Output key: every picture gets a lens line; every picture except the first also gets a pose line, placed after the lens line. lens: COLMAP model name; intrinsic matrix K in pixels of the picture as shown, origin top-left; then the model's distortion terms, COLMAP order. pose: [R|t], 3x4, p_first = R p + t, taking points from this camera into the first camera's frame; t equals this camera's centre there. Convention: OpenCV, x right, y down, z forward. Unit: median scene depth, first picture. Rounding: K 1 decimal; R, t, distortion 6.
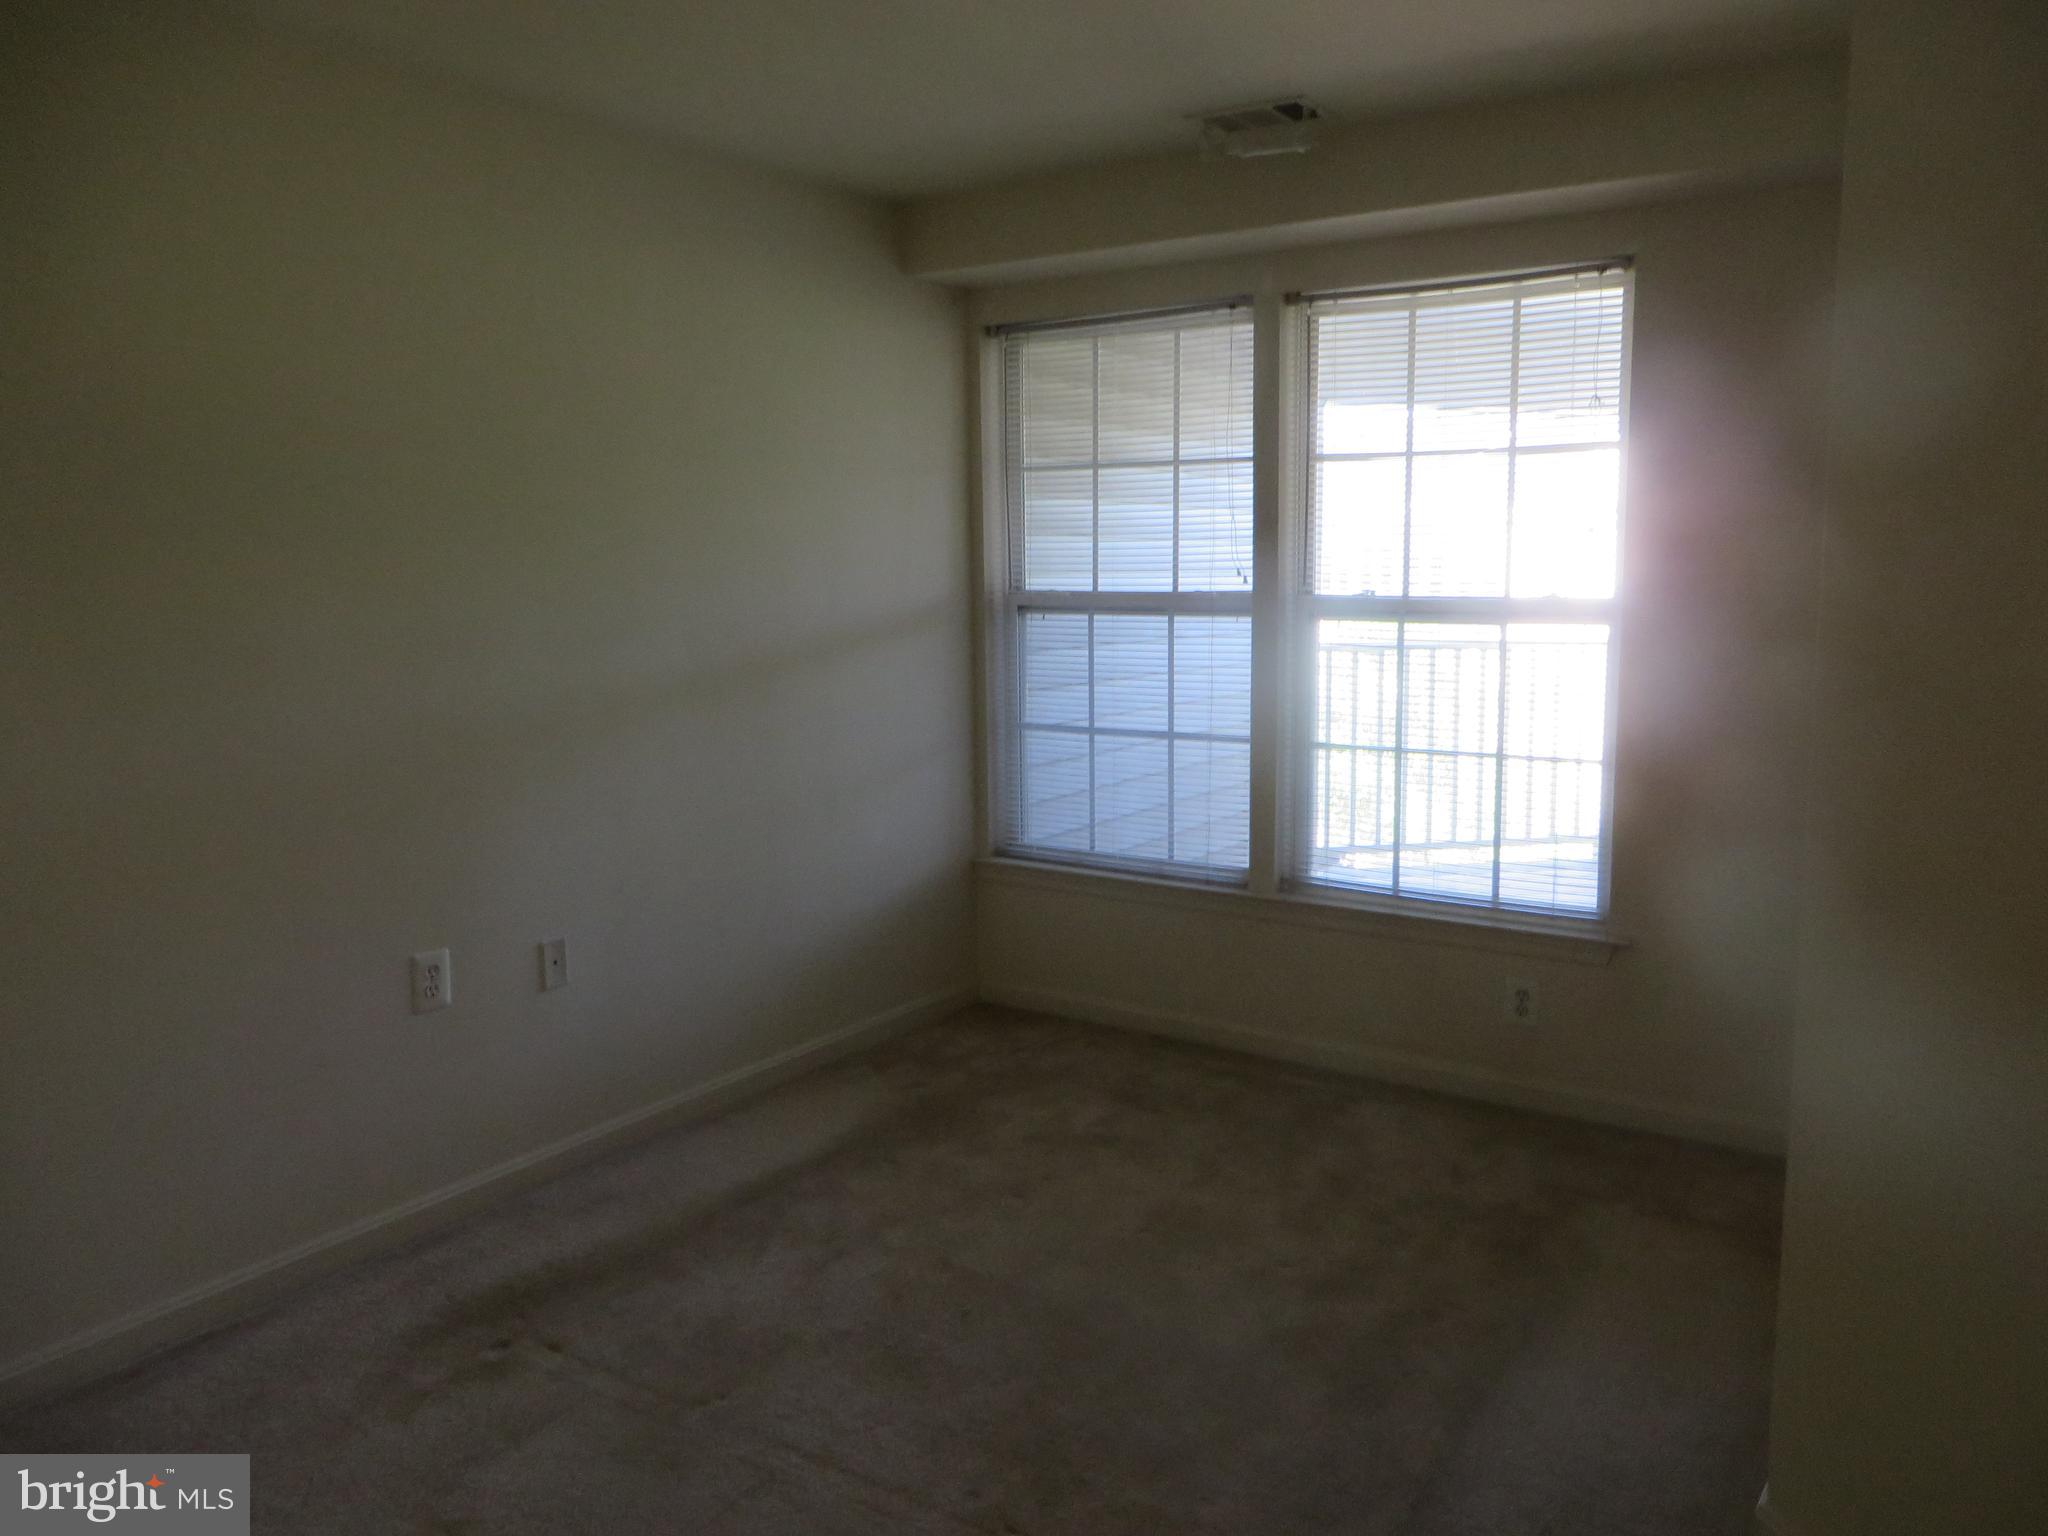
lens RADIAL K [[1541.2, 0, 1032.1], [0, 1541.2, 763.3], [0, 0, 1]] dist [-0.007584, -0.002268]
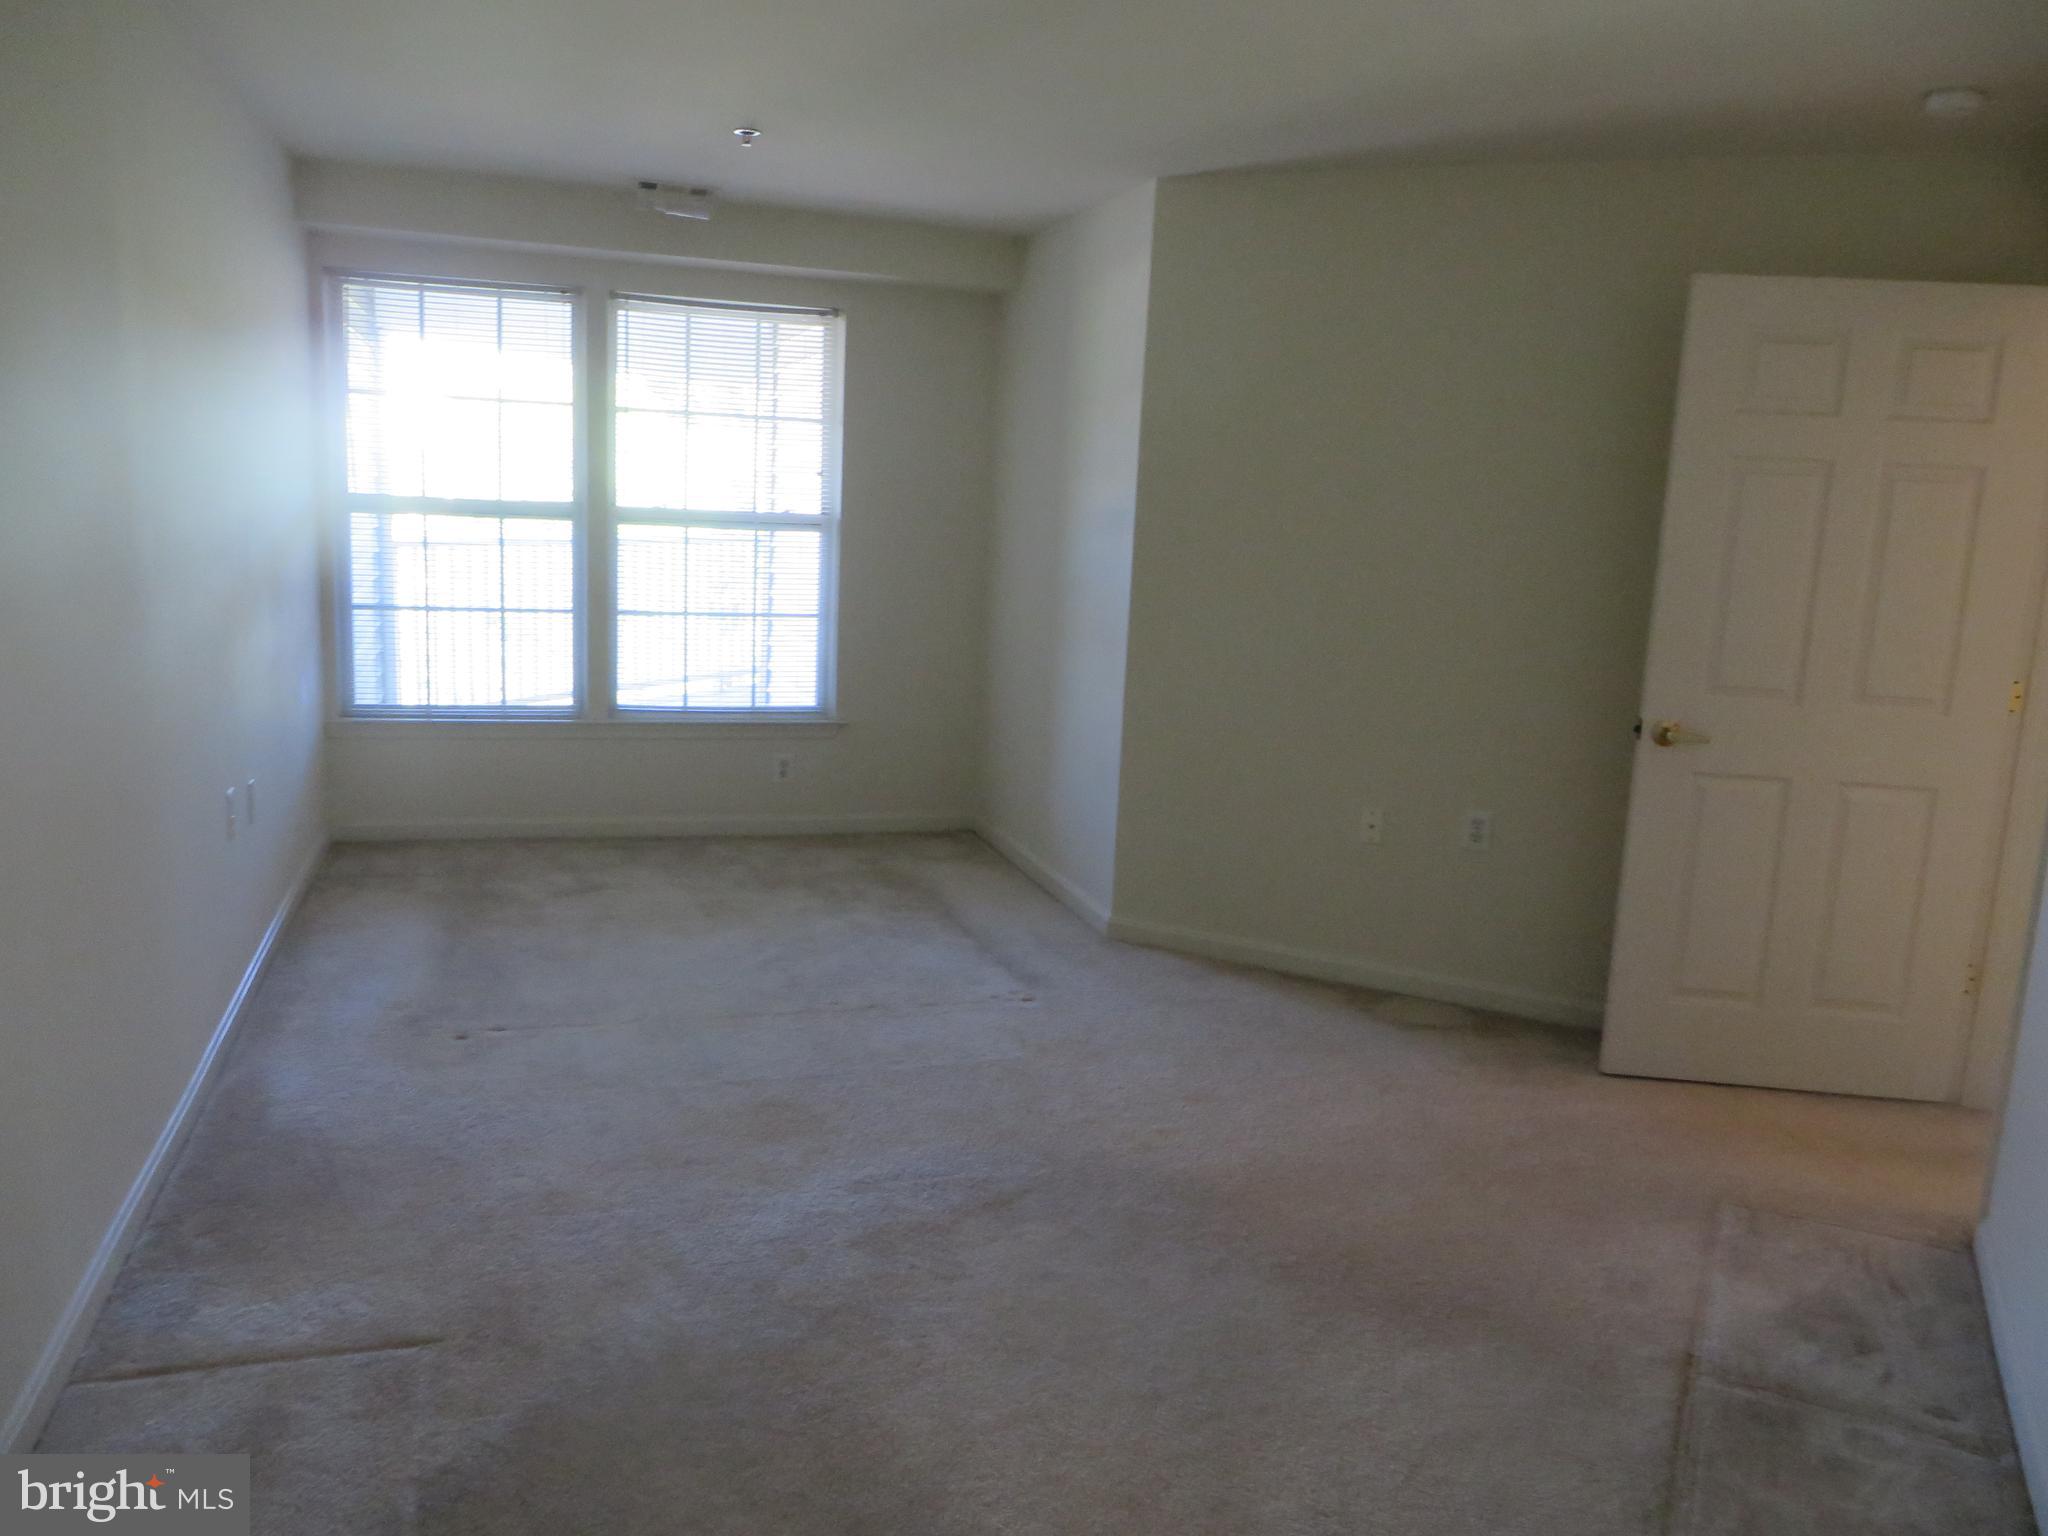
lens RADIAL K [[1541.2, 0, 1012.5], [0, 1541.2, 766.5], [0, 0, 1]] dist [-0.007584, -0.002268]
pose [[0.638807, -0.105450, 0.762106, -0.707959], [0.050601, 0.994176, 0.095147, 0.012607], [-0.767701, -0.022217, 0.640423, -0.194887]]
